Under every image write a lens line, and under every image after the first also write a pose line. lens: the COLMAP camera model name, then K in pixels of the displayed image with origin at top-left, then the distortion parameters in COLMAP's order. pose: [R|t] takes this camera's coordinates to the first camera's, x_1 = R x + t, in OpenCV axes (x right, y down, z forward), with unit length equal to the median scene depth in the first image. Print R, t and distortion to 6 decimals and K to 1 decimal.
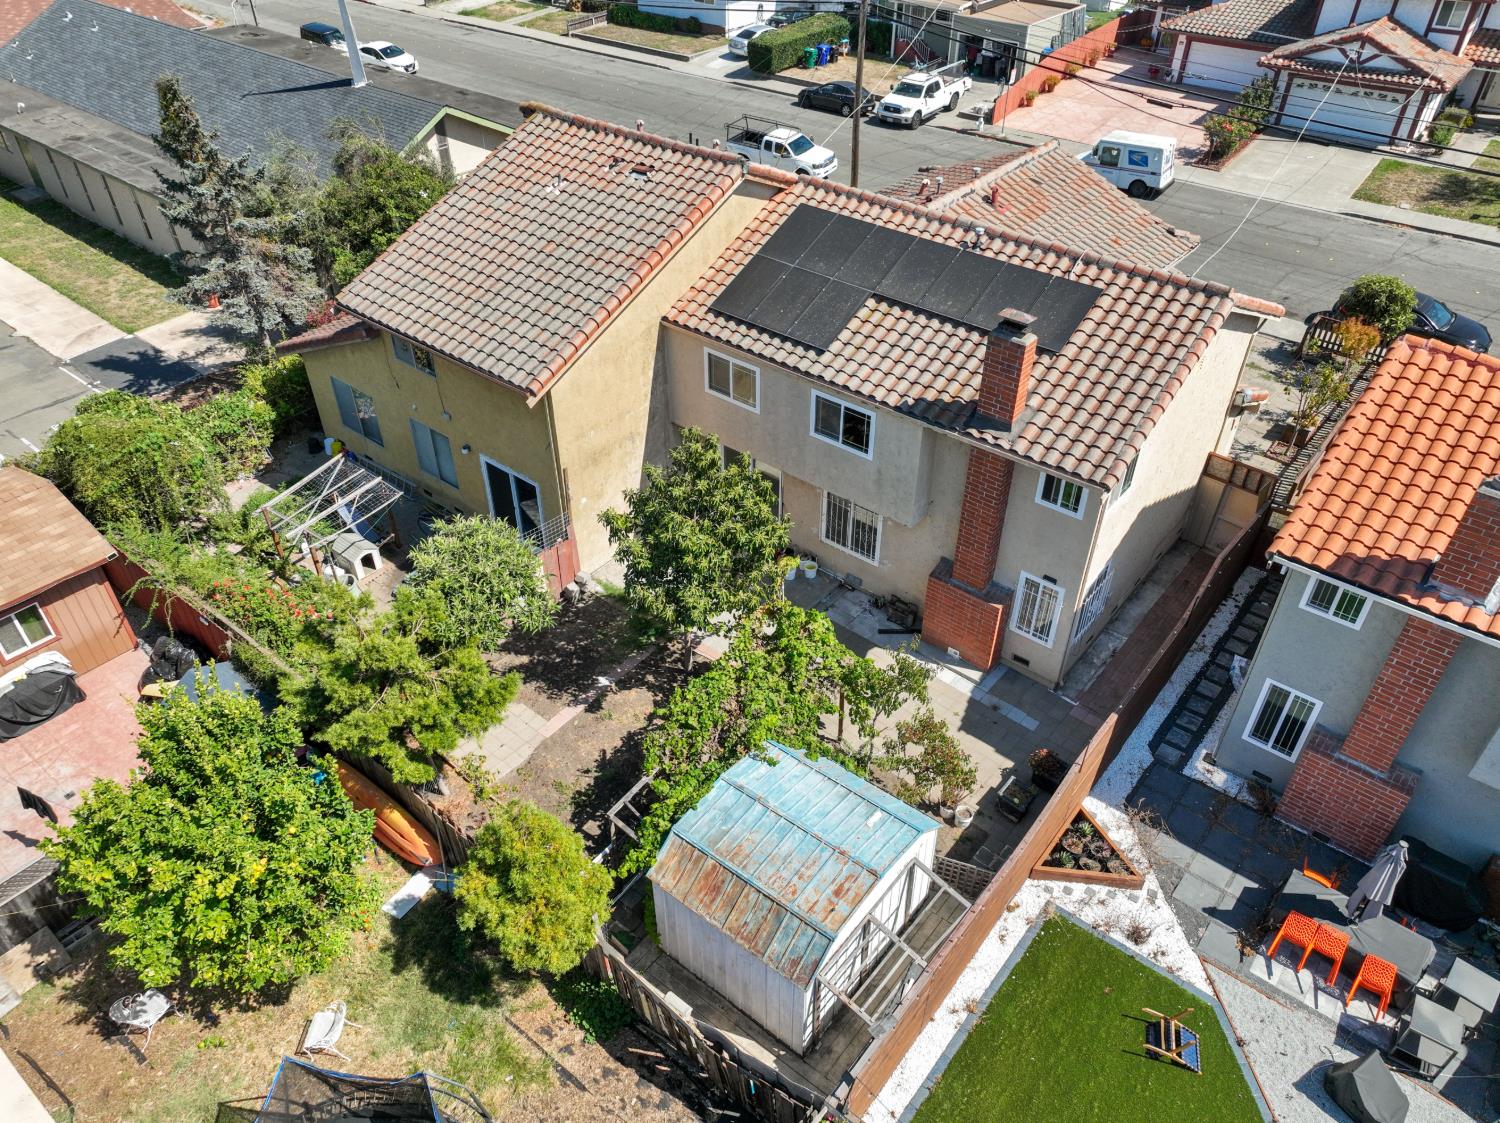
lens RADIAL K [[1050.7, 0, 751.8], [0, 1050.7, 567.9], [0, 0, 1]] dist [-0.006973, 0.025710]
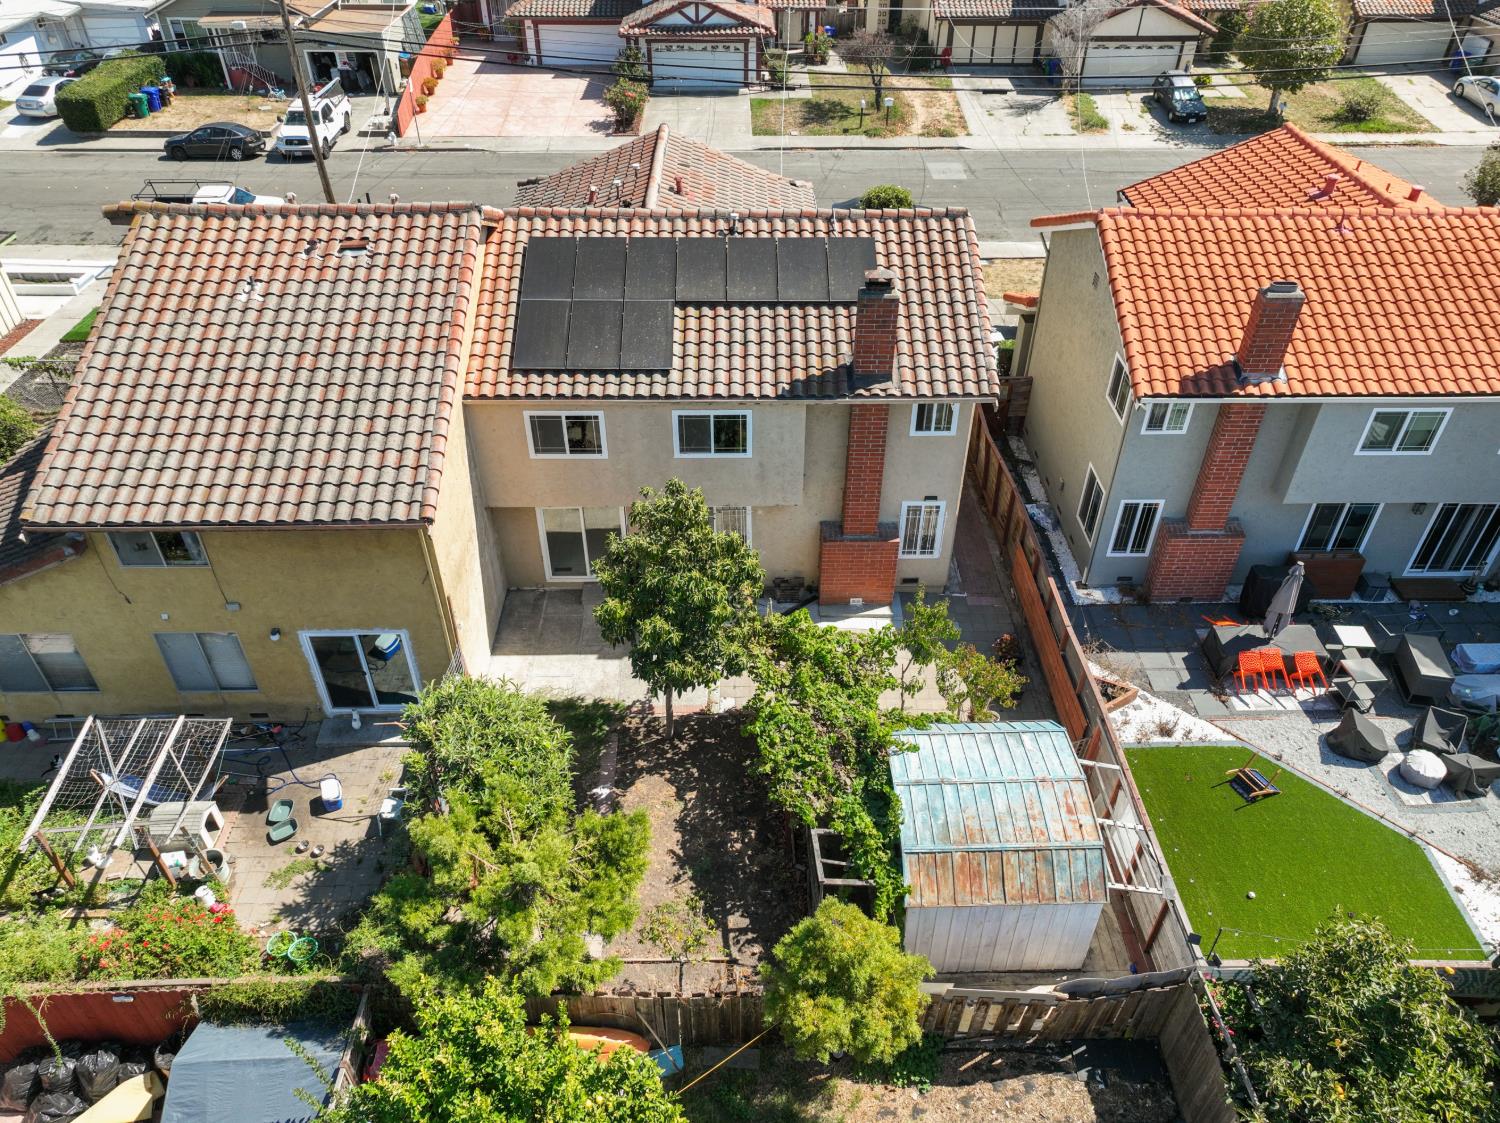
lens RADIAL K [[1050.7, 0, 751.8], [0, 1050.7, 567.9], [0, 0, 1]] dist [-0.006973, 0.025710]
pose [[0.765824, -0.401901, 0.501985, -0.407226], [0.400297, 0.908887, 0.116986, -0.116454], [-0.503264, 0.111352, 0.856928, 0.142975]]
